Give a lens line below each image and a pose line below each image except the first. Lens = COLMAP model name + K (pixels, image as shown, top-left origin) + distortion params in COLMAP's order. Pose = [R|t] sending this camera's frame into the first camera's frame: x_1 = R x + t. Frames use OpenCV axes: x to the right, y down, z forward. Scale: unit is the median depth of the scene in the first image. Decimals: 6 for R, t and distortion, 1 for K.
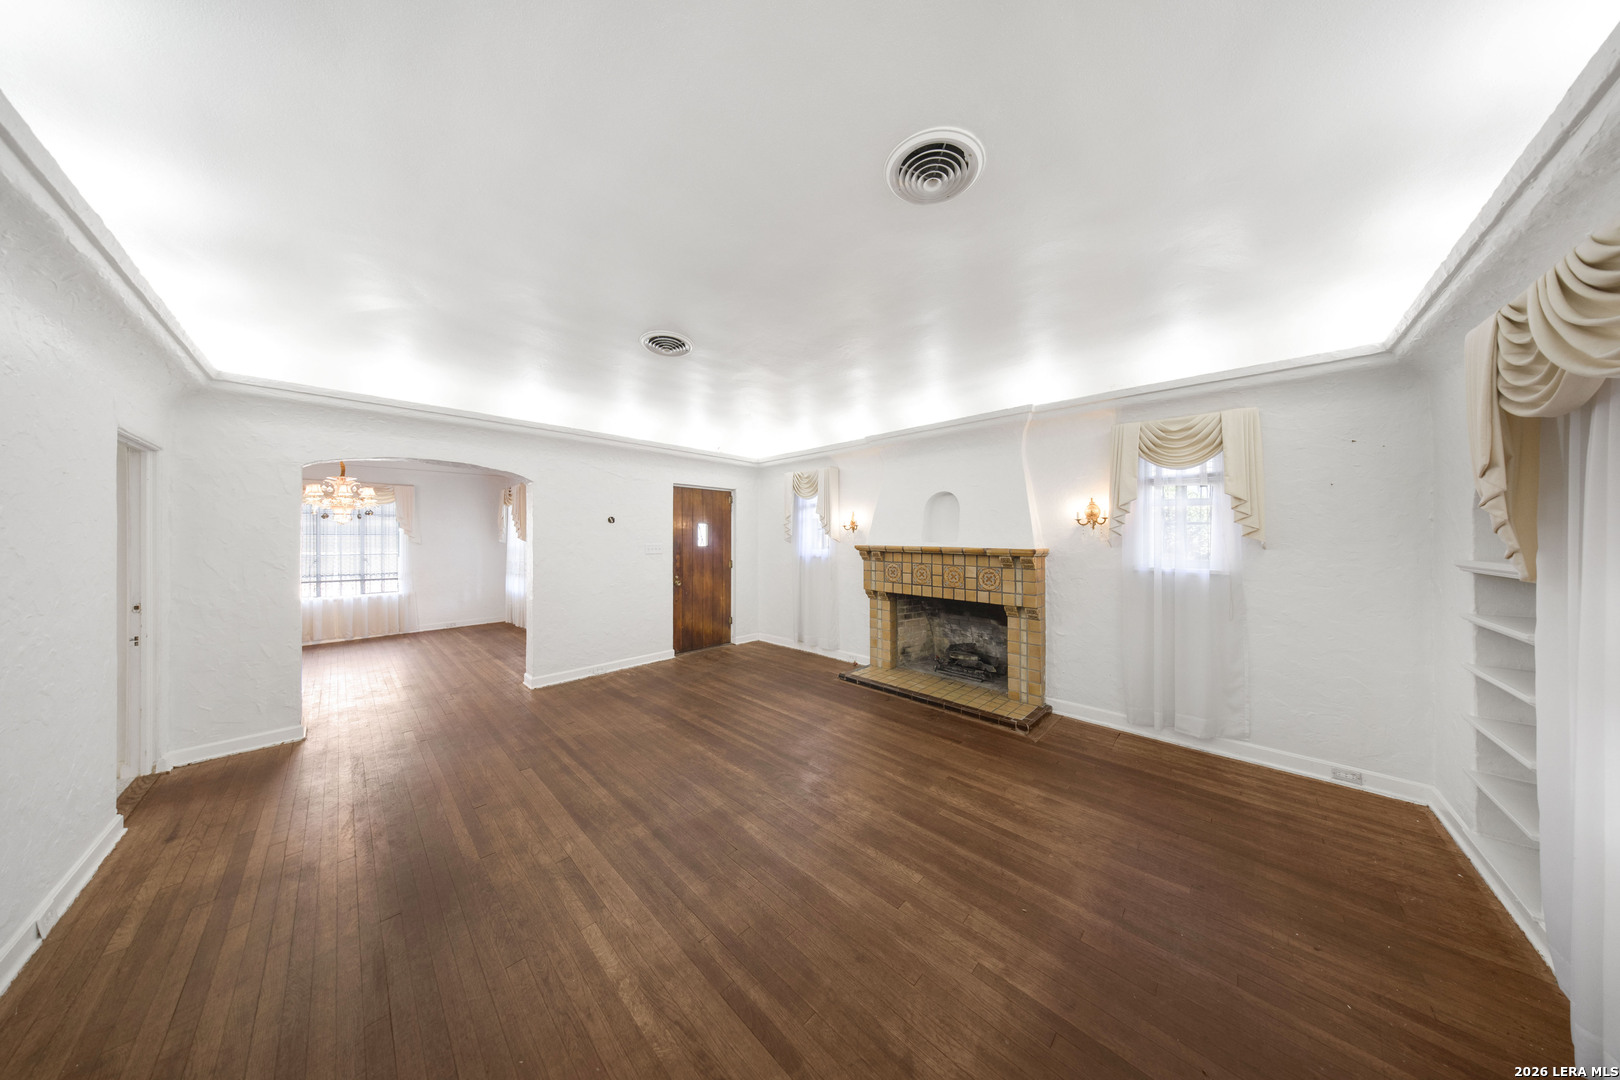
lens RADIAL K [[456.9, 0, 818.3], [0, 456.9, 538.8], [0, 0, 1]] dist [0.000492, -0.000130]
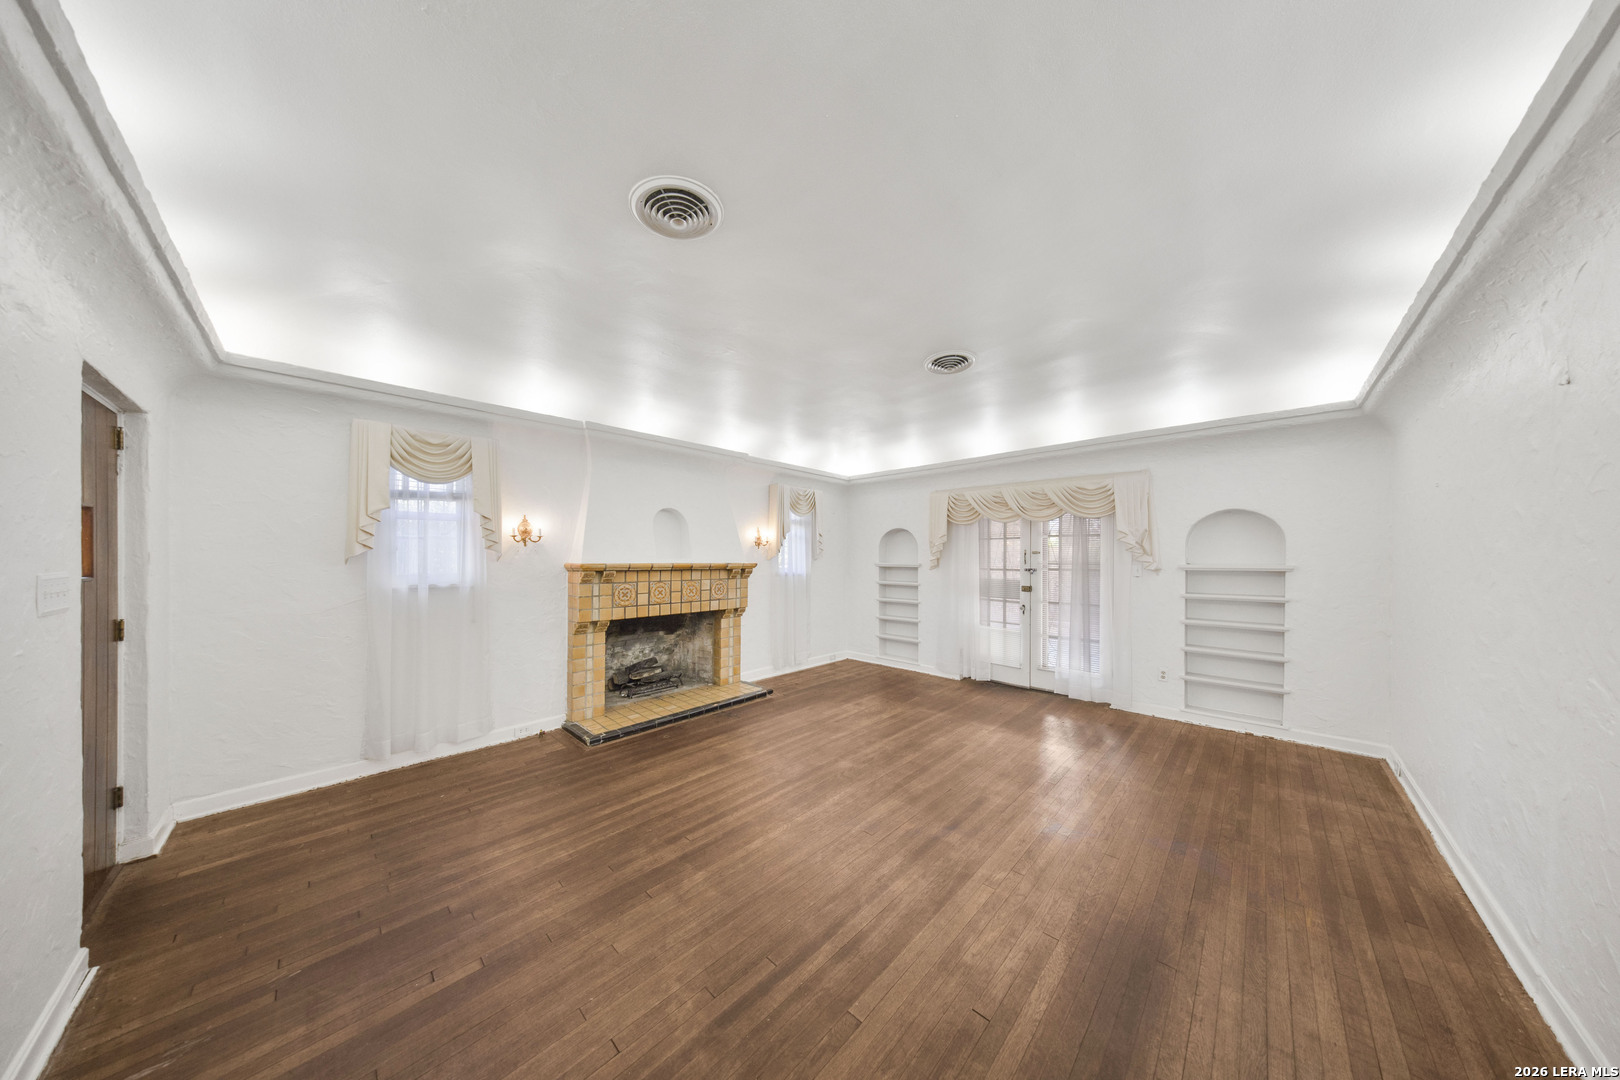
lens RADIAL K [[456.9, 0, 819.0], [0, 456.9, 550.3], [0, 0, 1]] dist [0.000492, -0.000130]
pose [[0.012659, 0.007461, 0.999892, -0.761562], [0.004208, 0.999963, -0.007515, -0.002602], [-0.999911, 0.004303, 0.012628, 0.685076]]
